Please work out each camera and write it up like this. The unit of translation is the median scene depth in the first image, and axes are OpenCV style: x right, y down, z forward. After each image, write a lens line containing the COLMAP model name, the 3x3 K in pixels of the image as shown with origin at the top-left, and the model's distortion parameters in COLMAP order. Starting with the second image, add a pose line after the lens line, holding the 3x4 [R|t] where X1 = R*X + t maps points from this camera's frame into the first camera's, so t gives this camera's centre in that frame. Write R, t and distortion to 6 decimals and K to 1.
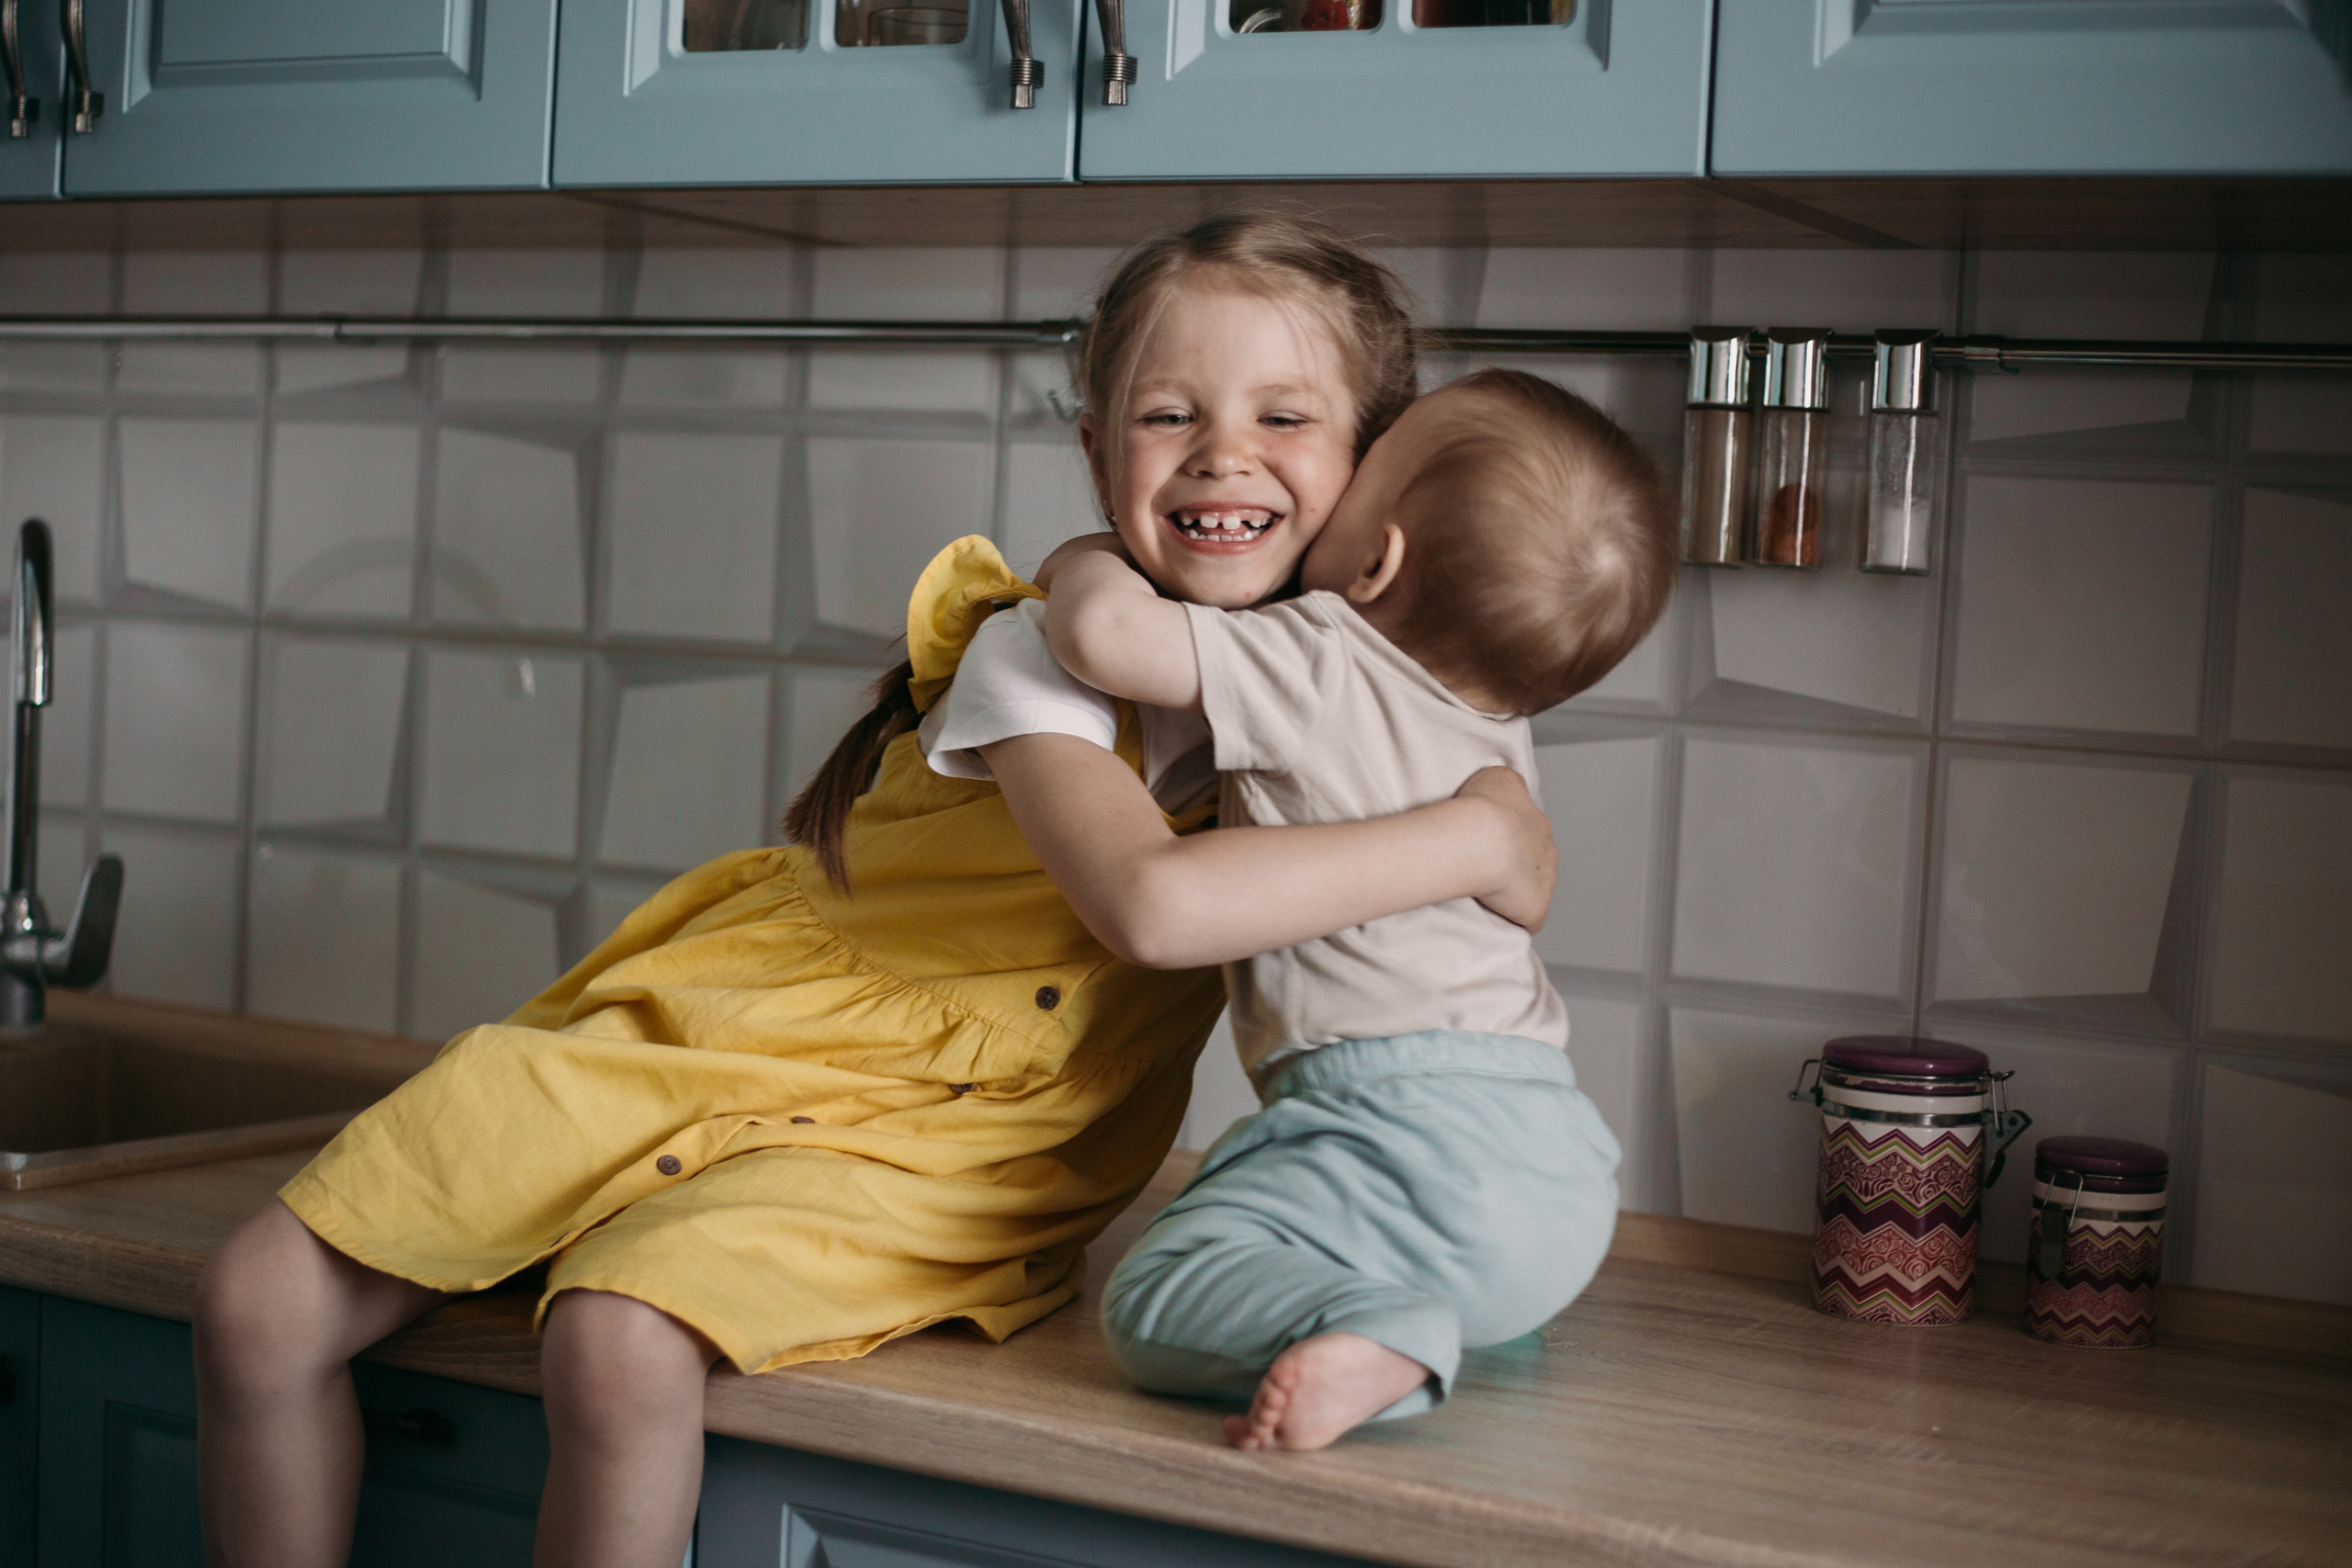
lens RADIAL K [[3493.6, 0, 1176.0], [0, 3493.6, 784.0], [0, 0, 1]] dist [-0.062954, -0.322726]
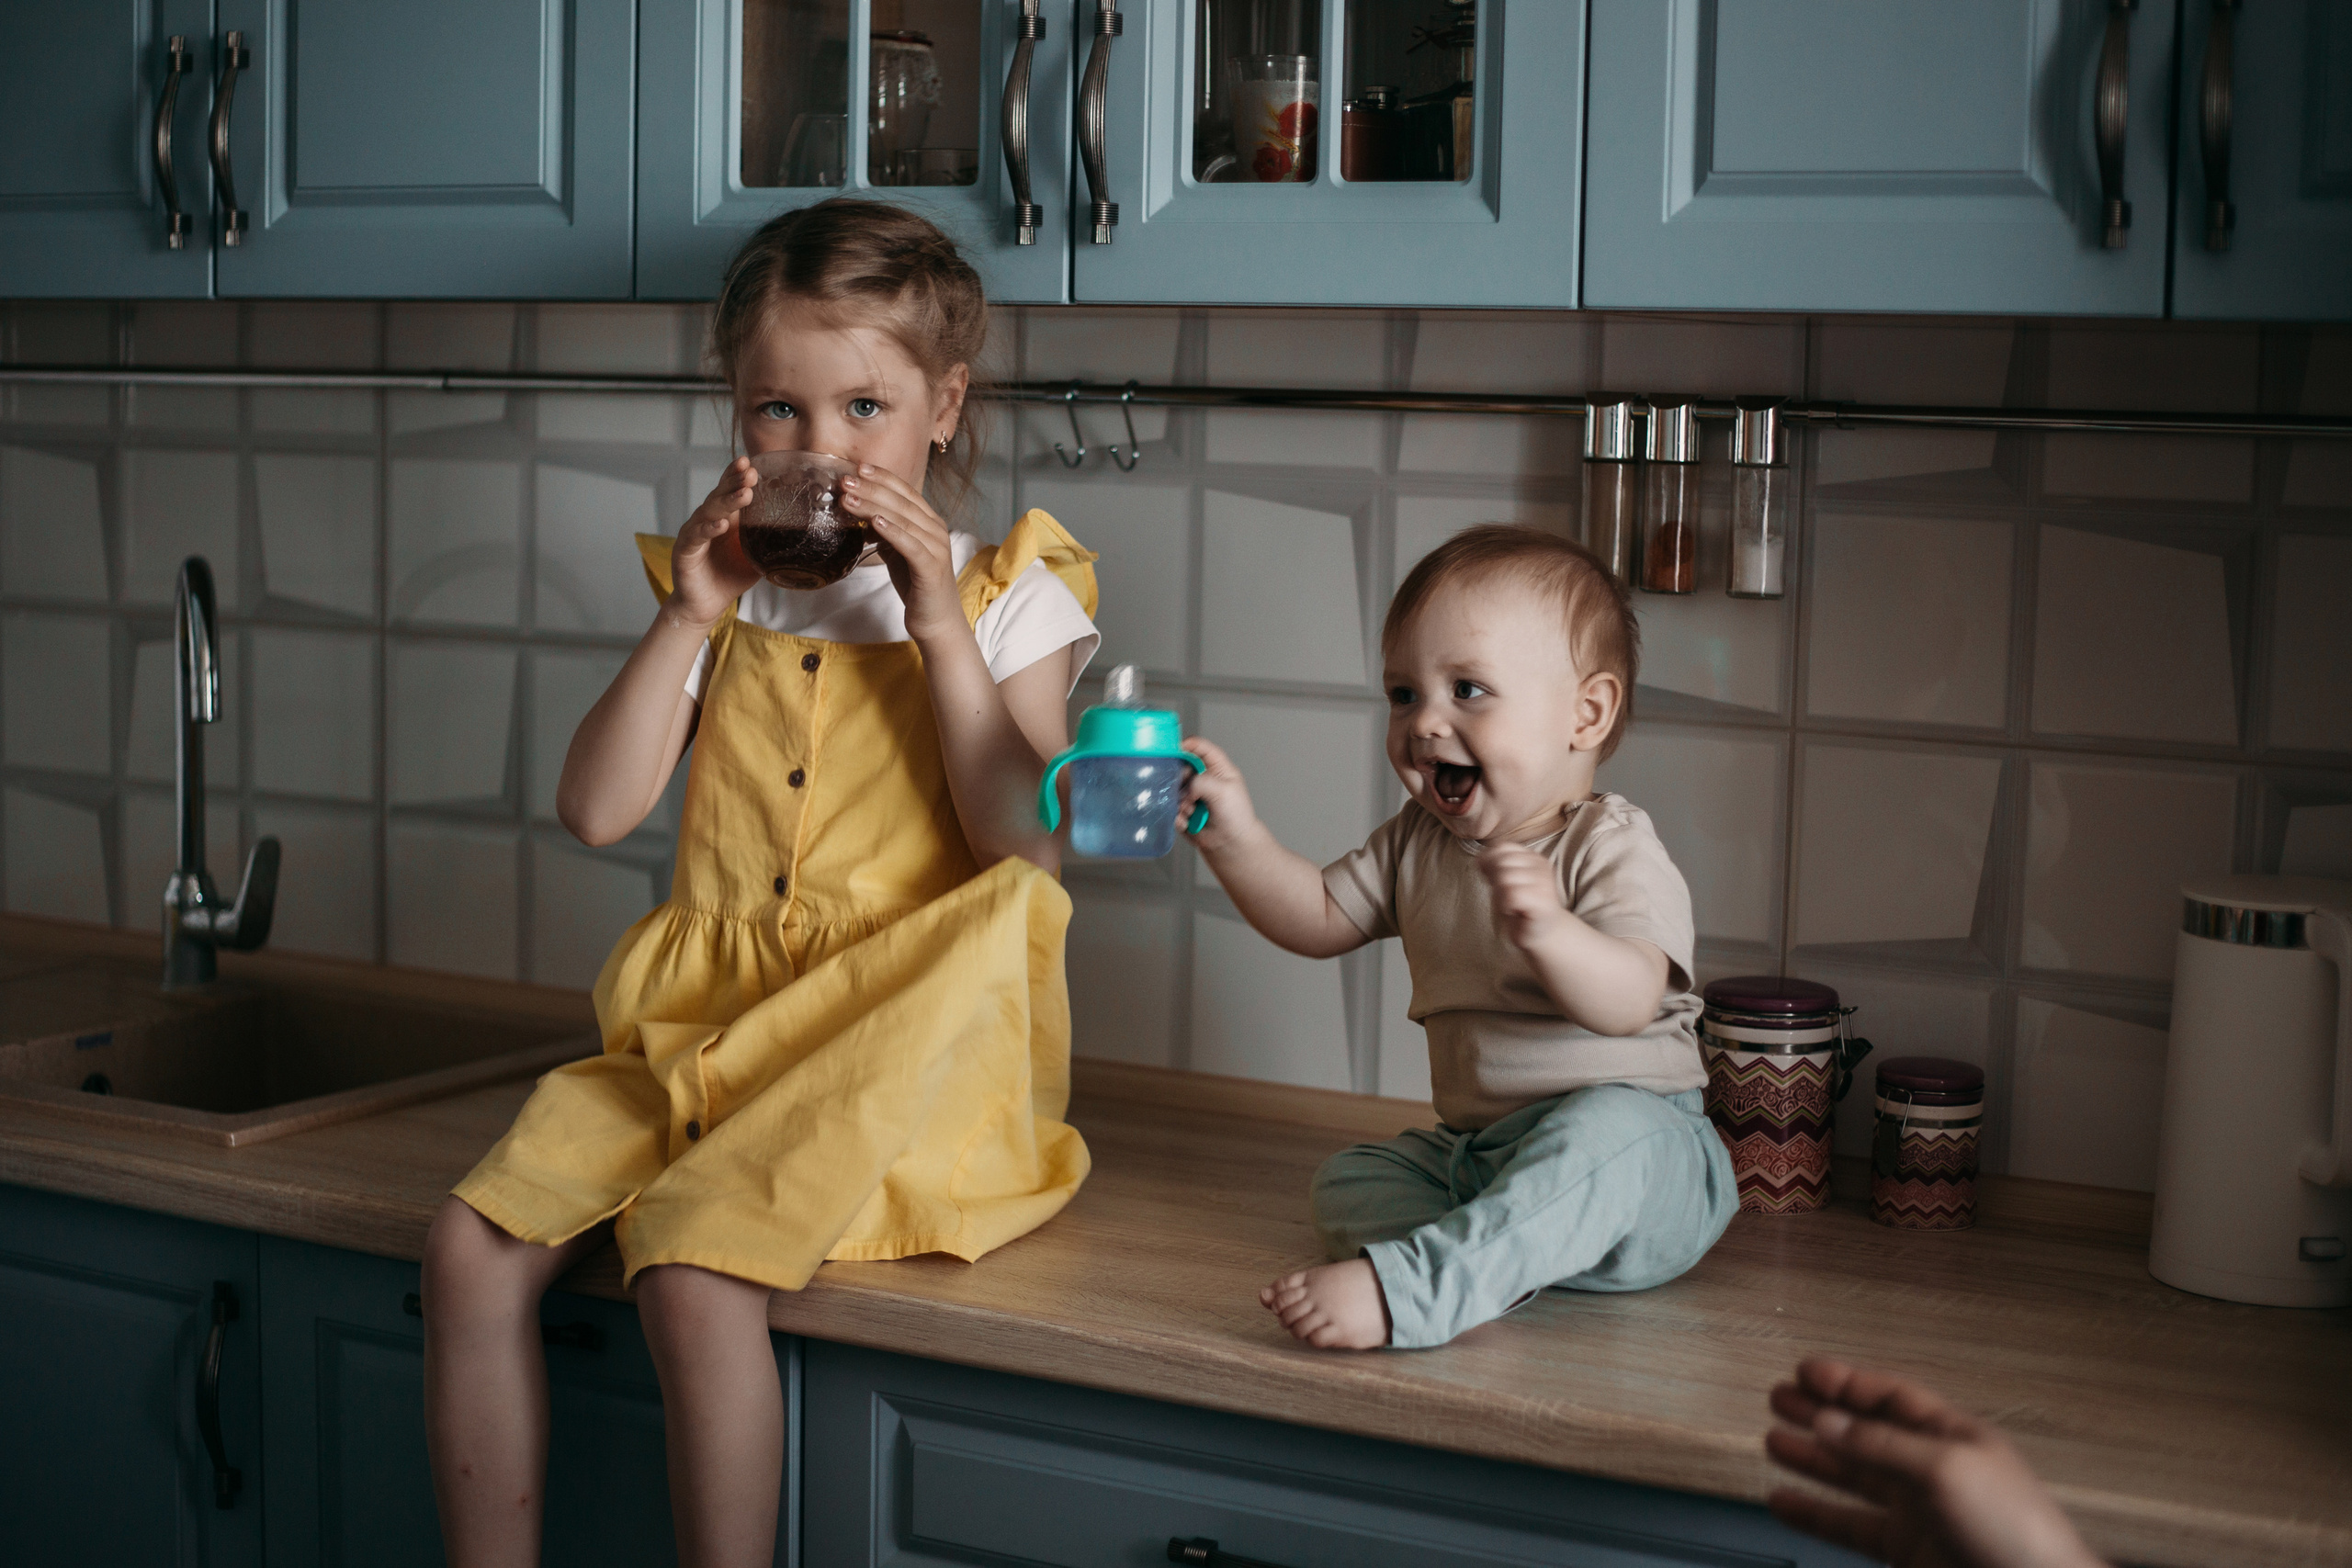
lens RADIAL K [[3409.0, 0, 1176.0], [0, 3409.0, 784.0], [0, 0, 1]] dist [-0.095595, -0.164004]
pose [[0.999552, -0.029133, -0.006851, 0.010928], [0.029454, 0.998172, 0.052781, -0.065900], [0.005300, -0.052959, 0.998583, -0.193120]]
